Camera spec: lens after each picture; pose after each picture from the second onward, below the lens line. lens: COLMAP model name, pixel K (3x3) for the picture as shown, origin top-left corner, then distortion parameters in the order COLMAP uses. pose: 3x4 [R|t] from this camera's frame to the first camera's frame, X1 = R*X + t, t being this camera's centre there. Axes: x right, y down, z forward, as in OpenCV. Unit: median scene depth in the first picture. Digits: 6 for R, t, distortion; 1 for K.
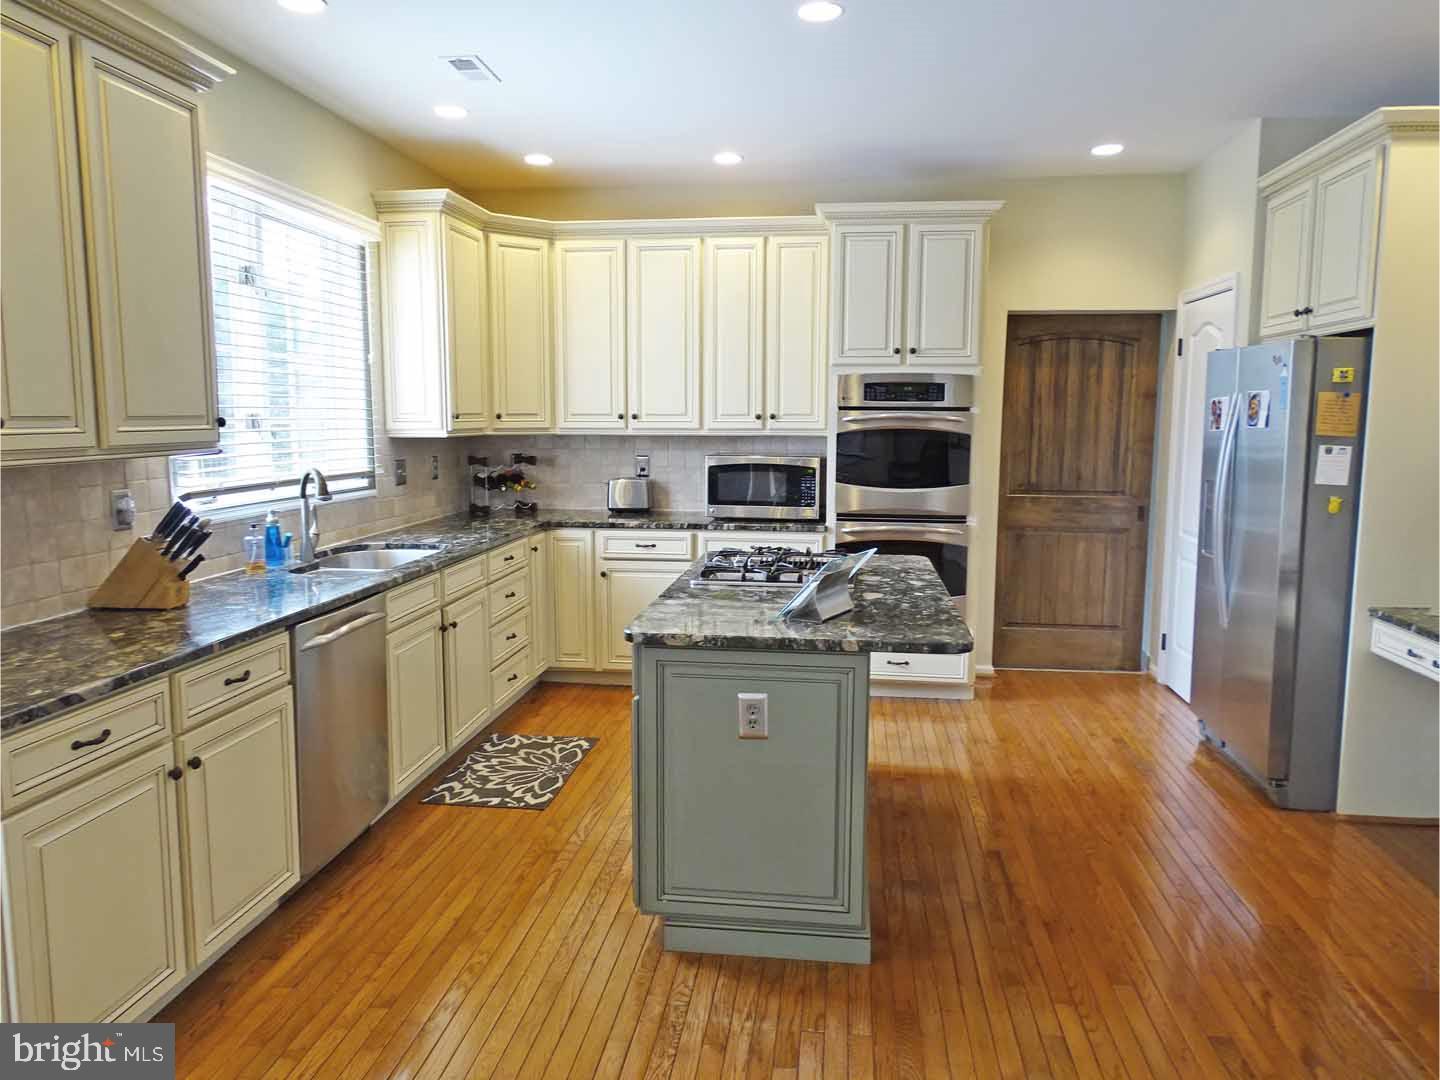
lens RADIAL K [[1095.0, 0, 721.9], [0, 1095.0, 545.6], [0, 0, 1]] dist [-0.038468, -0.001935]
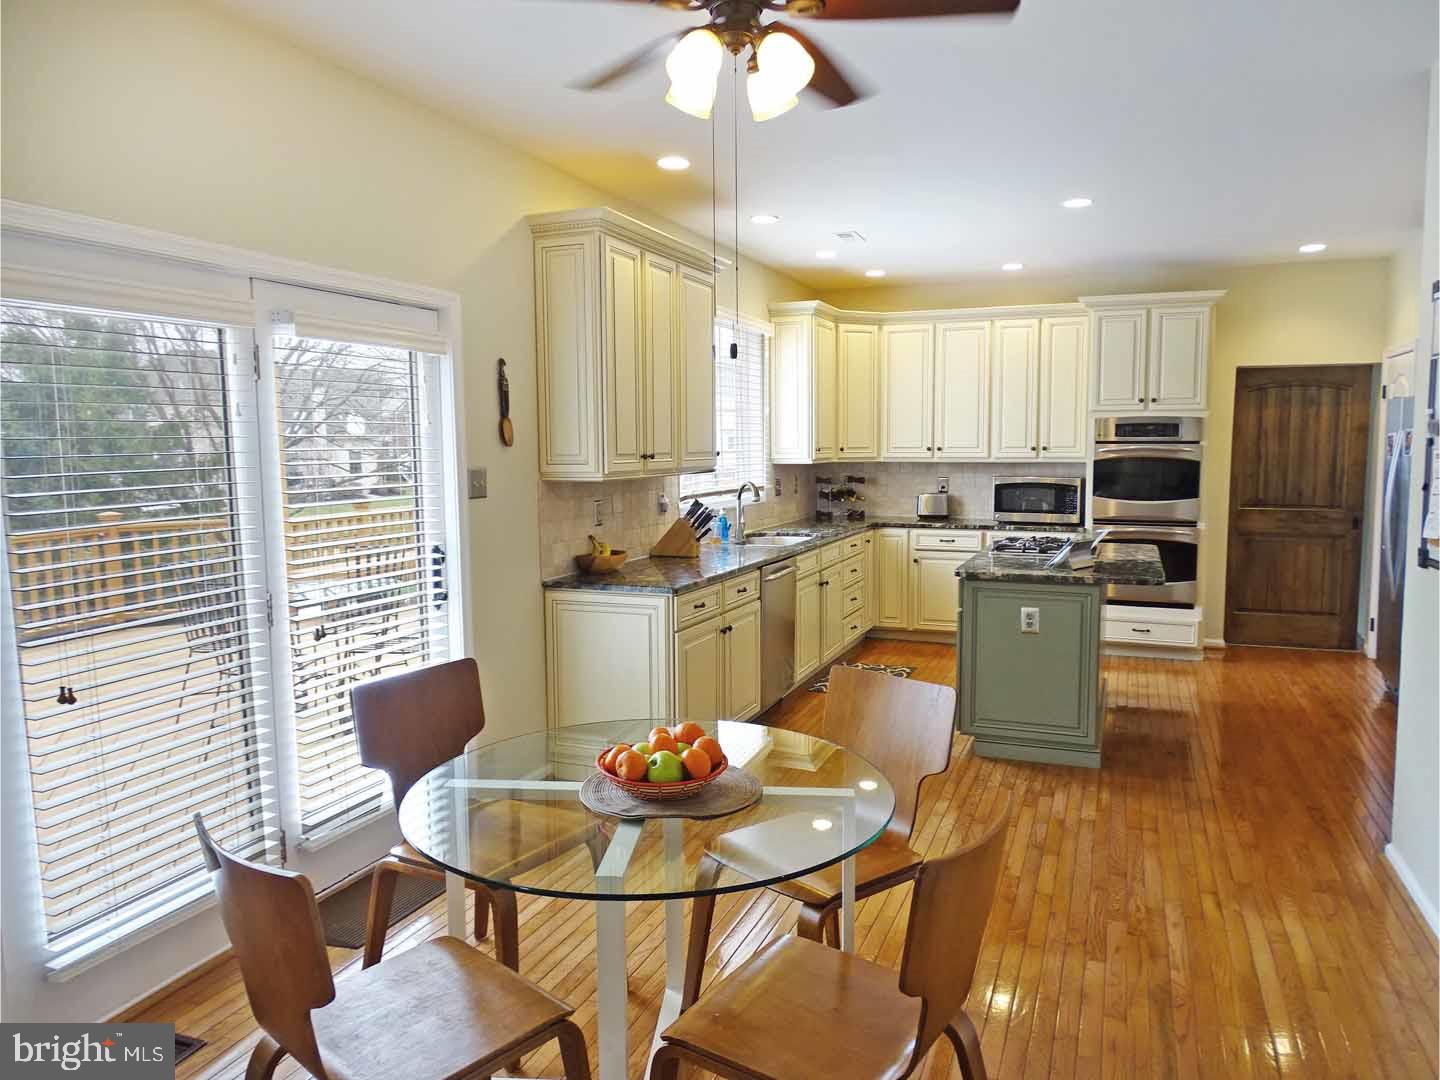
lens RADIAL K [[1057.8, 0, 651.7], [0, 1057.8, 518.9], [0, 0, 1]] dist [-0.012428, 0.002632]
pose [[0.952213, 0.013486, -0.305137, -0.018373], [-0.027768, 0.998710, -0.042515, 0.042566], [0.304170, 0.048957, 0.951359, -0.428222]]
